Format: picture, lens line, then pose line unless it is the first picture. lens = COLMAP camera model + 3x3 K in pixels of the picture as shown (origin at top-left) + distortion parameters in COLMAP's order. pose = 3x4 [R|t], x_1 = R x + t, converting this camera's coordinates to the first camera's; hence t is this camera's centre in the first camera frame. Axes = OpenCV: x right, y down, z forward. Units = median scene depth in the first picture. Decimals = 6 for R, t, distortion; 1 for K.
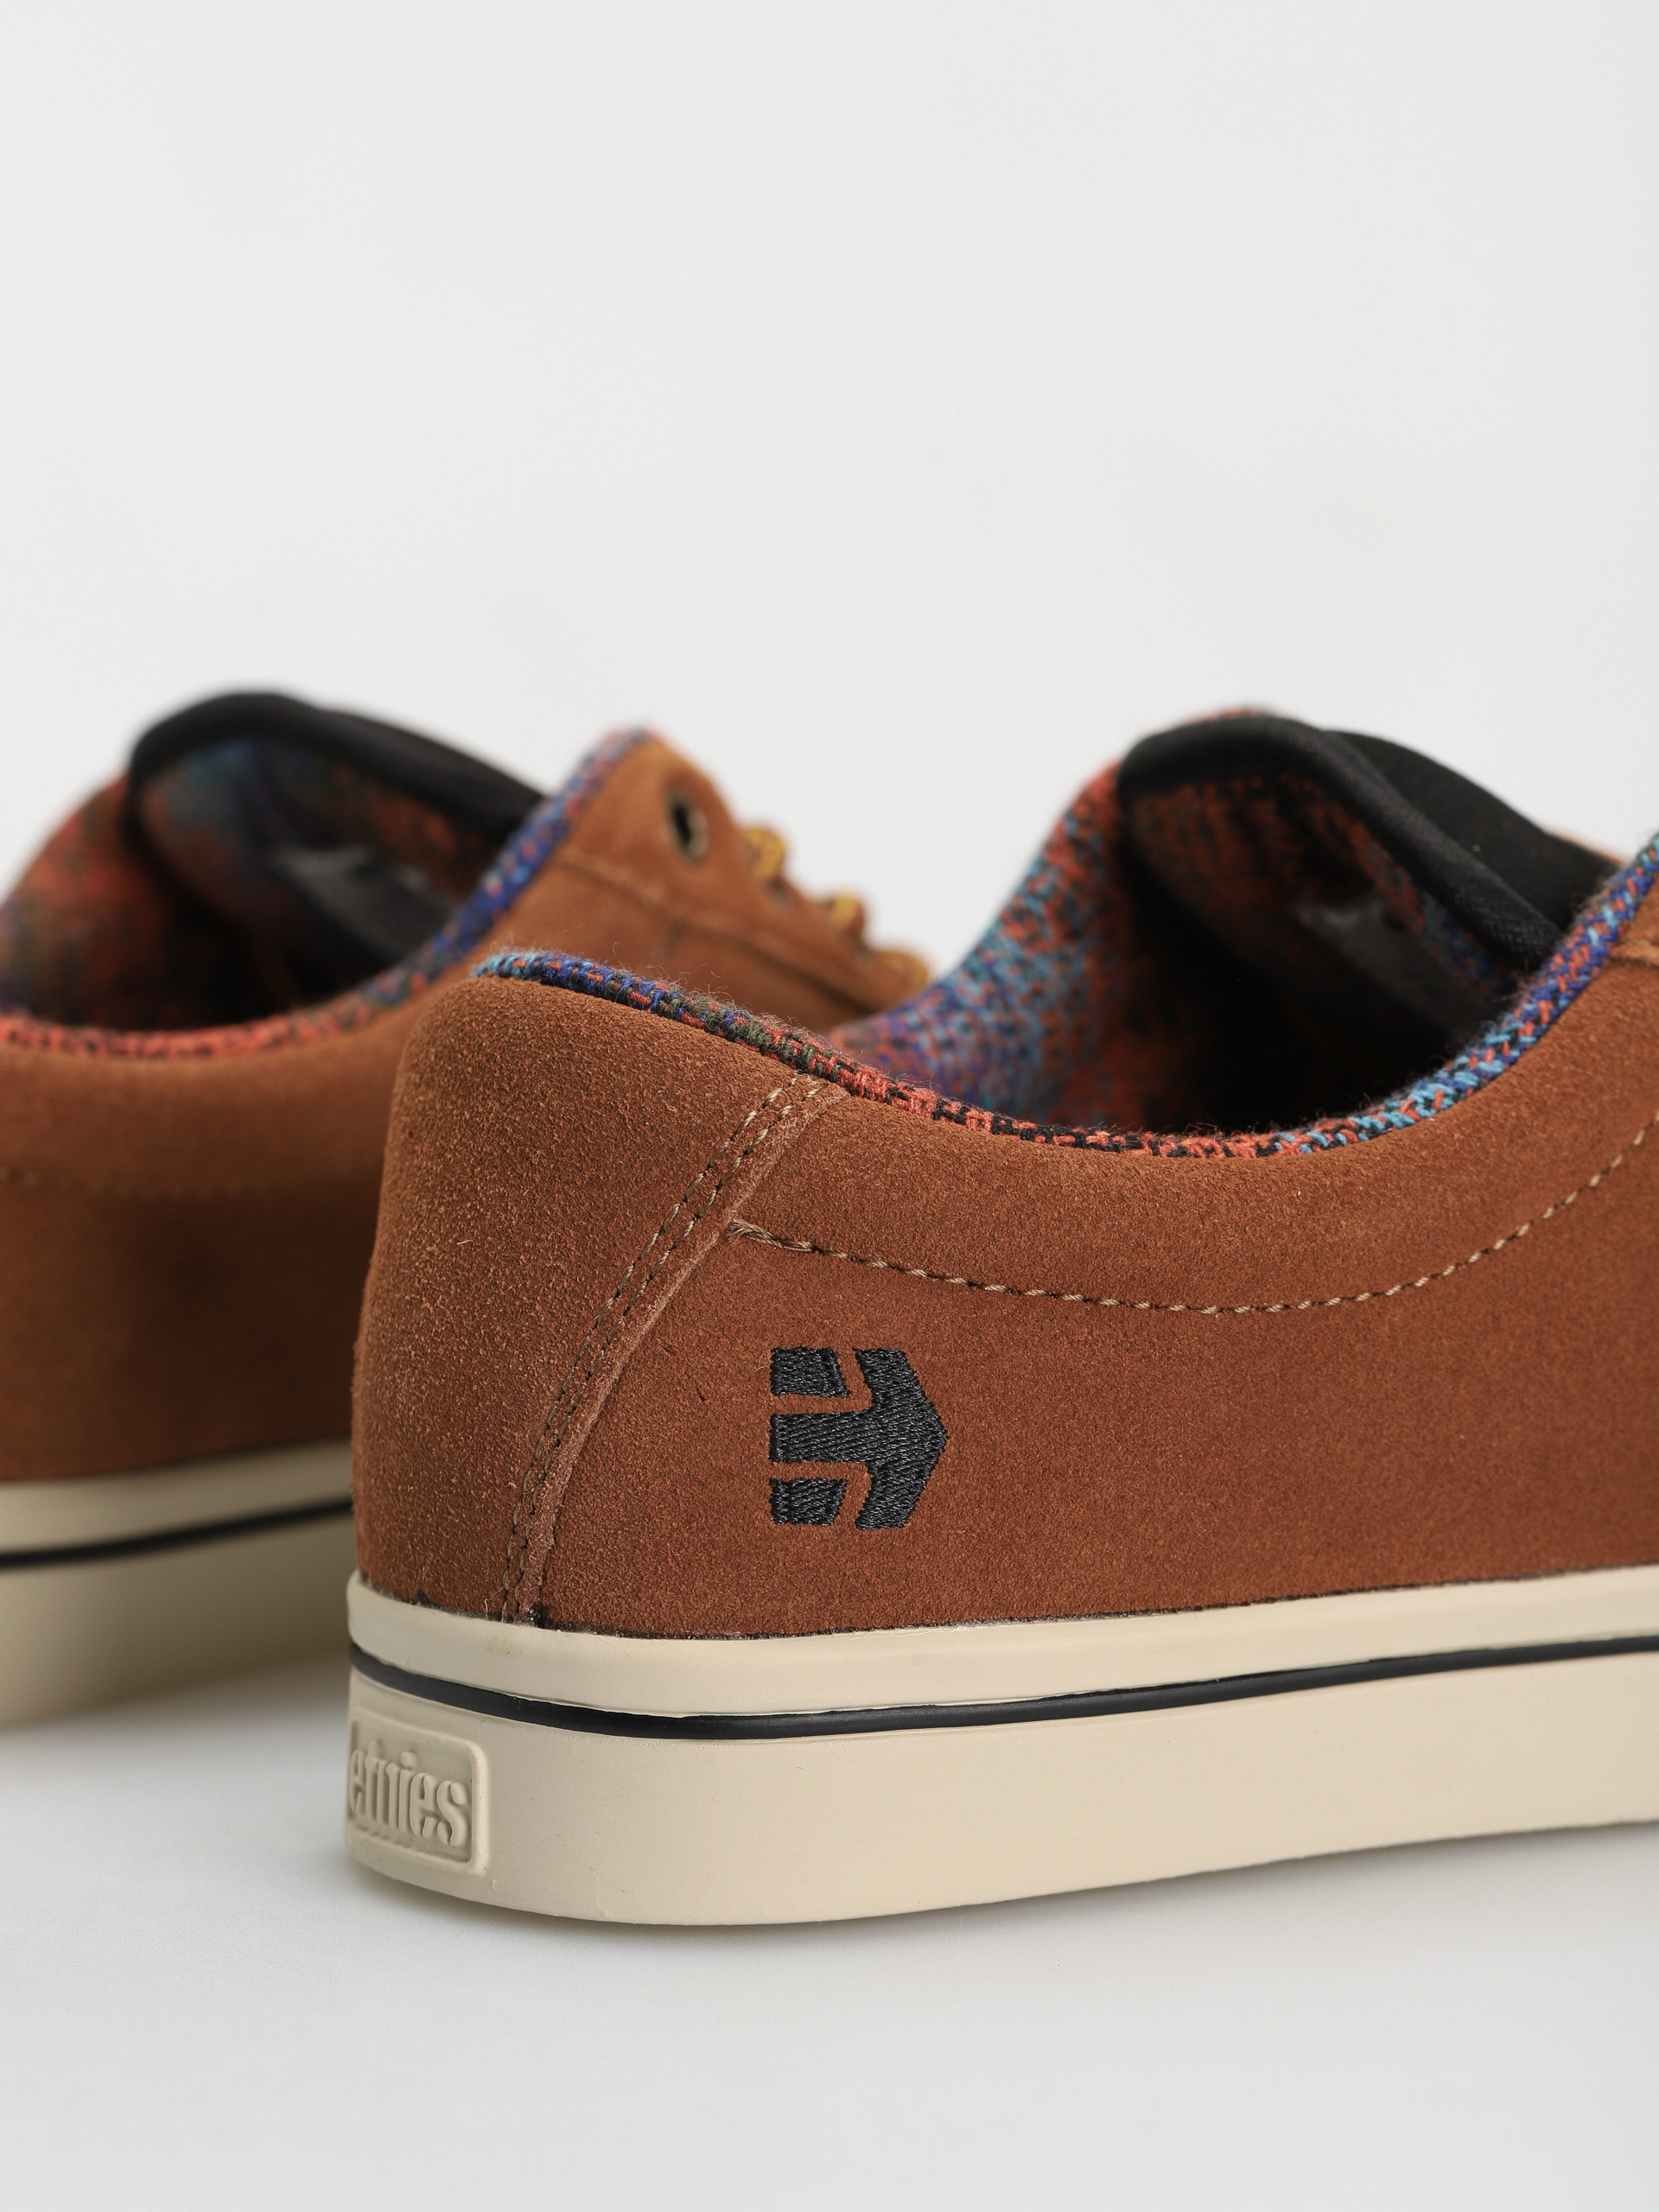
lens RADIAL K [[7467.6, 0, 829.5], [0, 7467.6, 1106.0], [0, 0, 1]] dist [-0.065550, 0.150475]
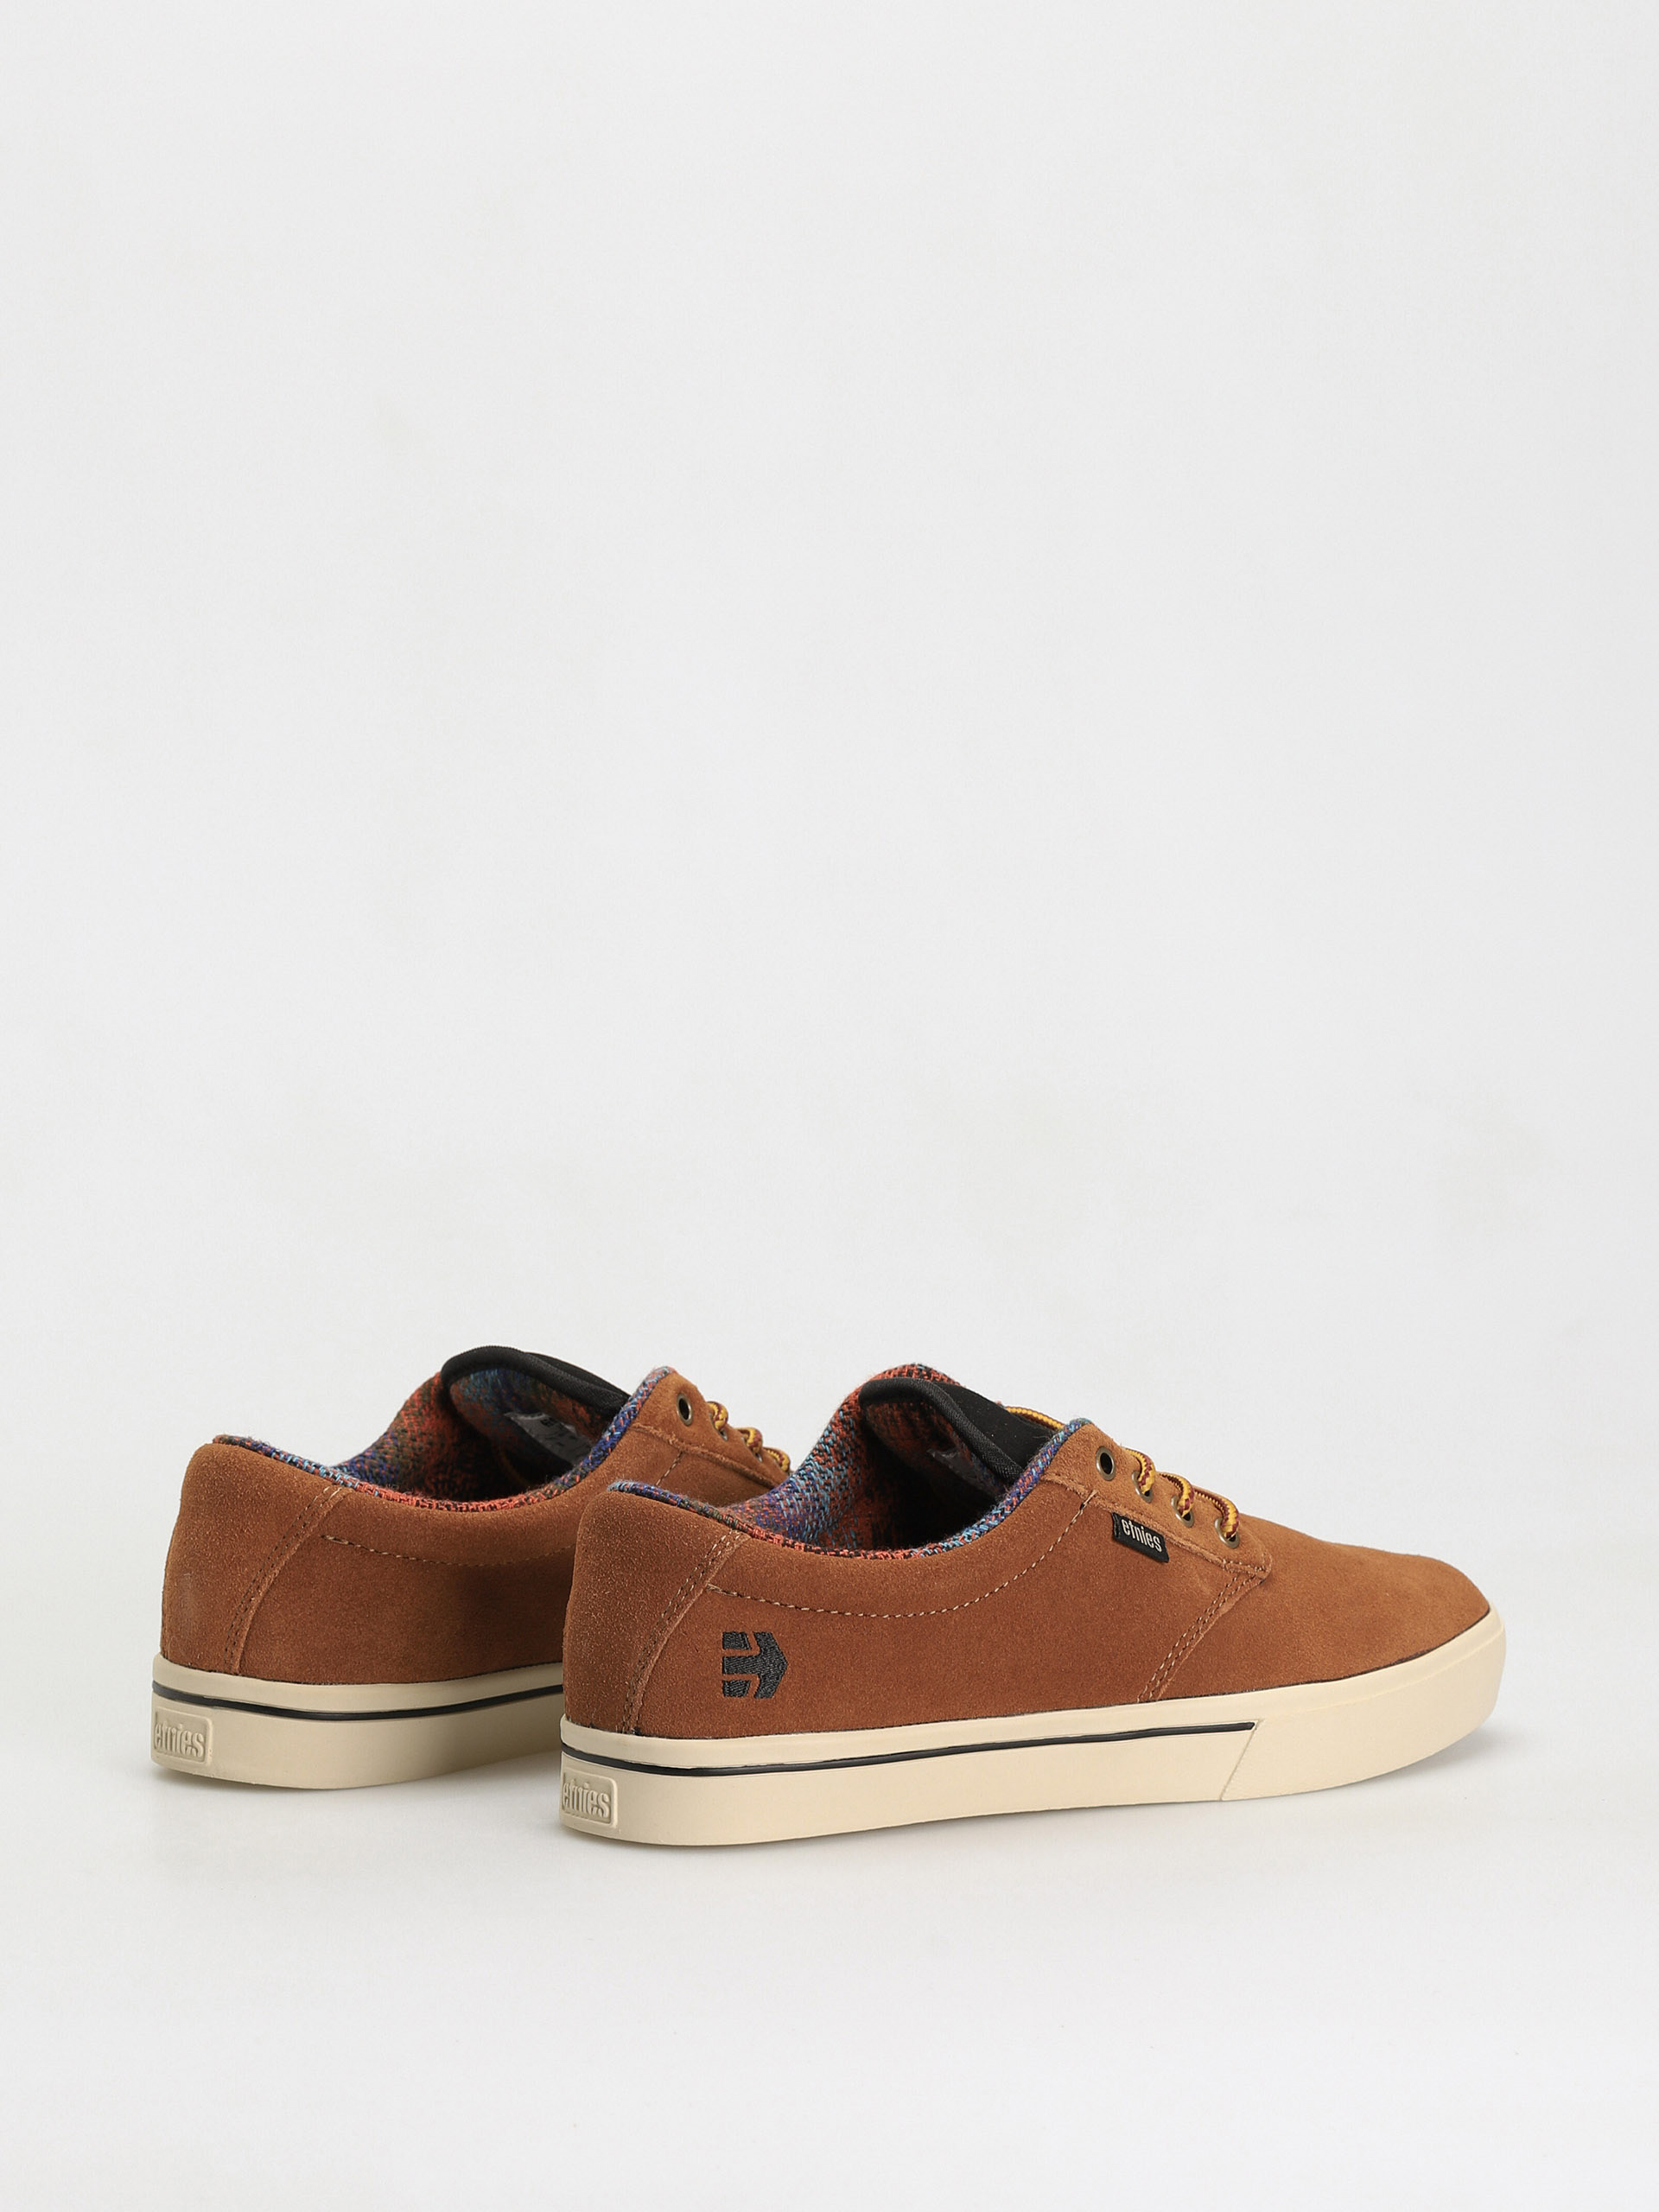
lens RADIAL K [[7467.6, 0, 829.5], [0, 7467.6, 1106.0], [0, 0, 1]] dist [-0.065550, 0.150475]
pose [[0.999946, -0.004651, 0.009339, 0.006384], [0.004880, 0.999686, -0.024594, -0.088456], [-0.009222, 0.024638, 0.999654, -1.655596]]
